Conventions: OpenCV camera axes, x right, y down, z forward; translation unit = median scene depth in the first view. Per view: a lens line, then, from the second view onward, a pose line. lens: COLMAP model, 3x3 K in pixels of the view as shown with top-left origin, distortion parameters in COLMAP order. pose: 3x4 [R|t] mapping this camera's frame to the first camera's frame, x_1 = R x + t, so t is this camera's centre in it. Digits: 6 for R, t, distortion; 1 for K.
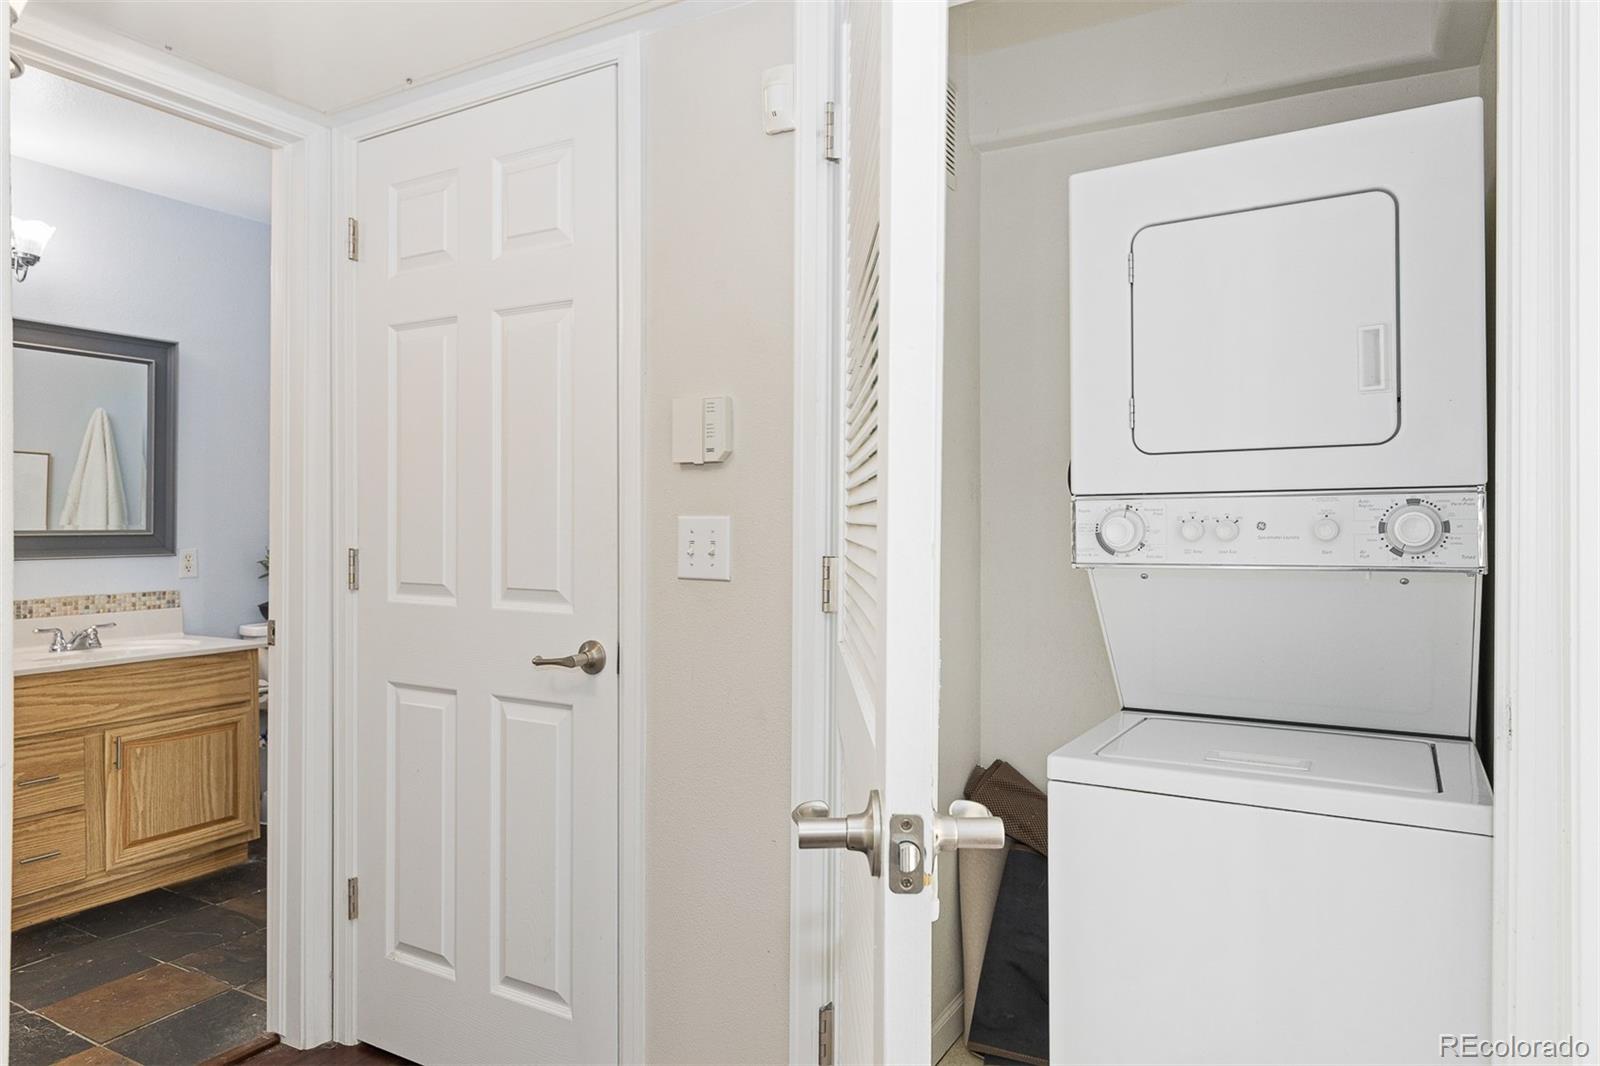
lens RADIAL K [[1013.5, 0, 808.1], [0, 1013.5, 522.9], [0, 0, 1]] dist [0.015459, -0.006388]
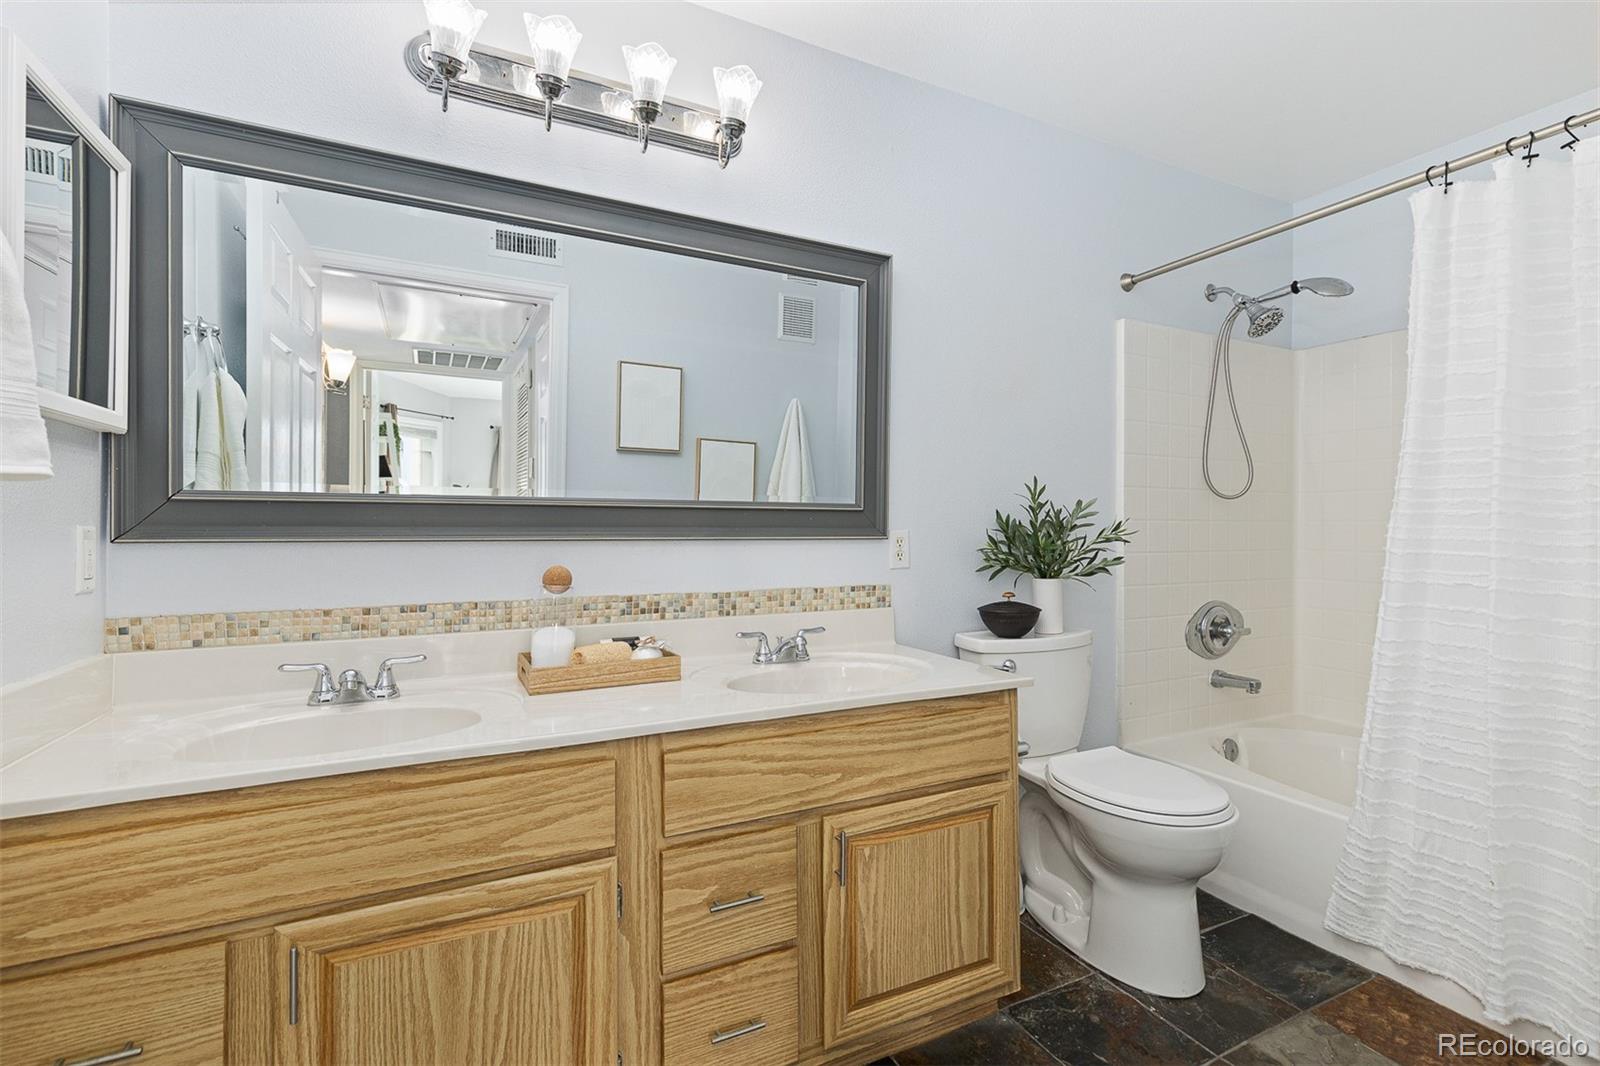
lens RADIAL K [[722.9, 0, 792.6], [0, 722.9, 526.1], [0, 0, 1]] dist [0.008941, -0.002347]
pose [[0.830767, 0.001990, -0.556617, -0.420654], [-0.004502, 0.999985, -0.003146, 0.027459], [0.556602, 0.005119, 0.830763, 0.569707]]
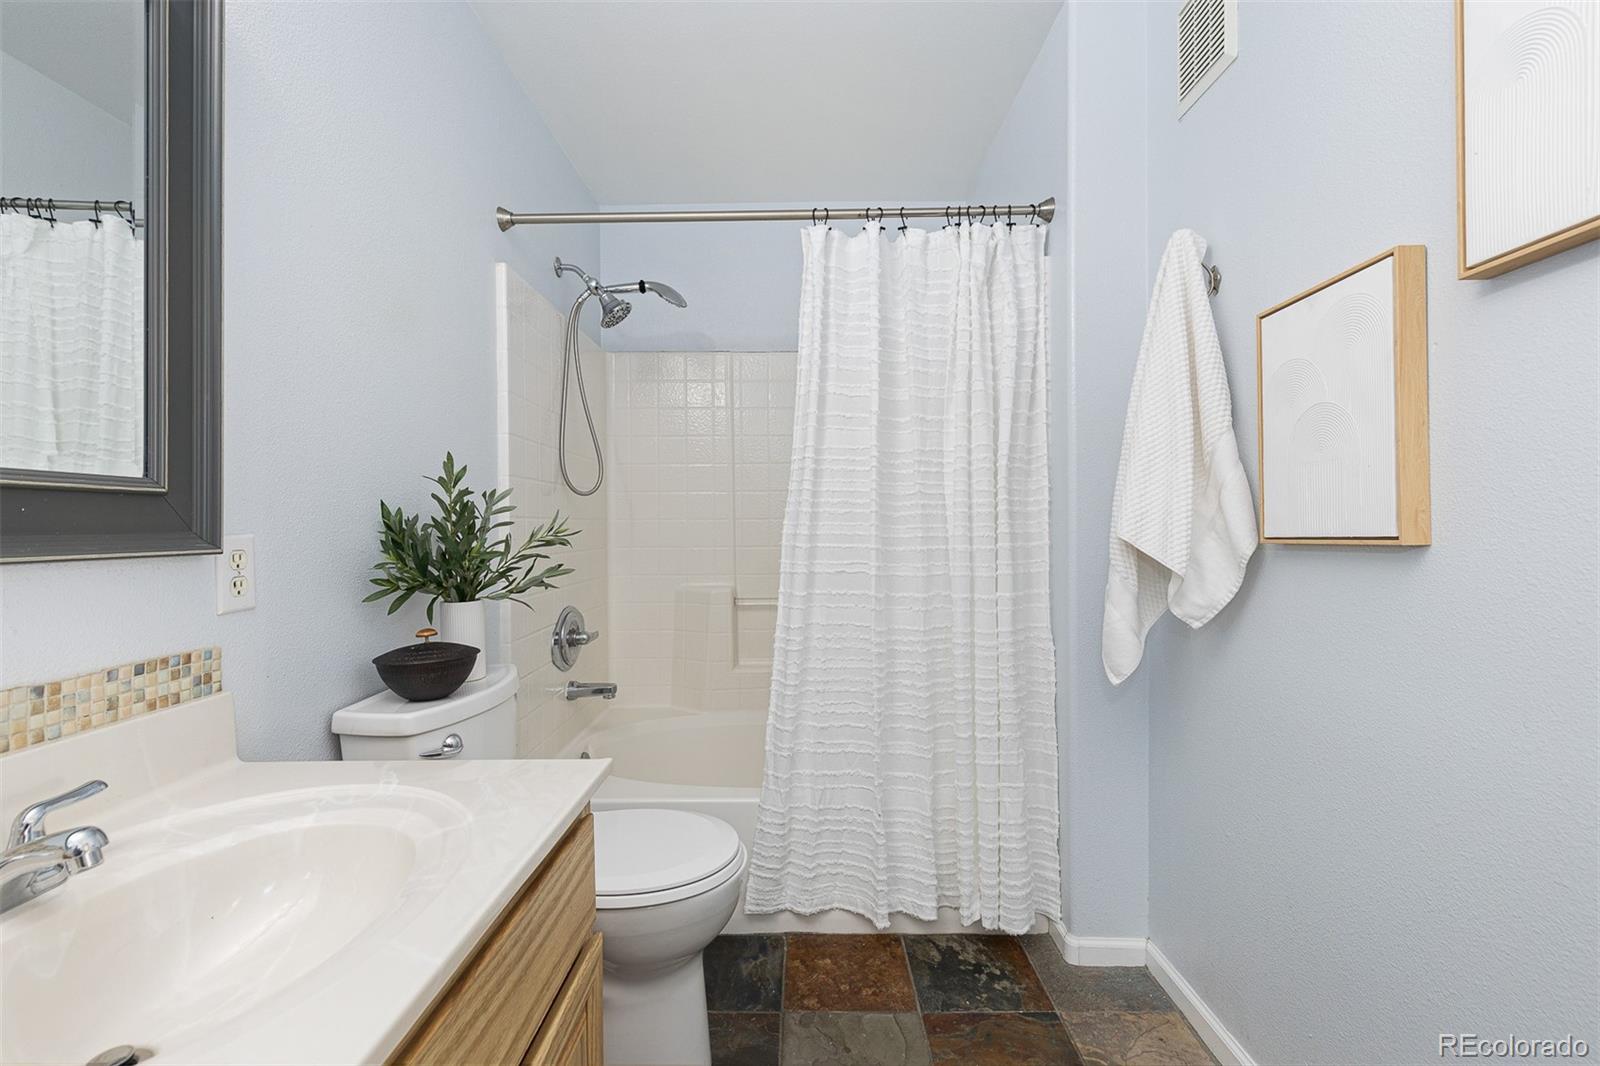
lens RADIAL K [[722.9, 0, 802.1], [0, 722.9, 530.6], [0, 0, 1]] dist [0.008941, -0.002347]
pose [[0.871876, -0.010395, 0.489616, -0.624480], [0.008864, 0.999946, 0.005446, 0.026877], [-0.489646, -0.000408, 0.871921, 0.737279]]
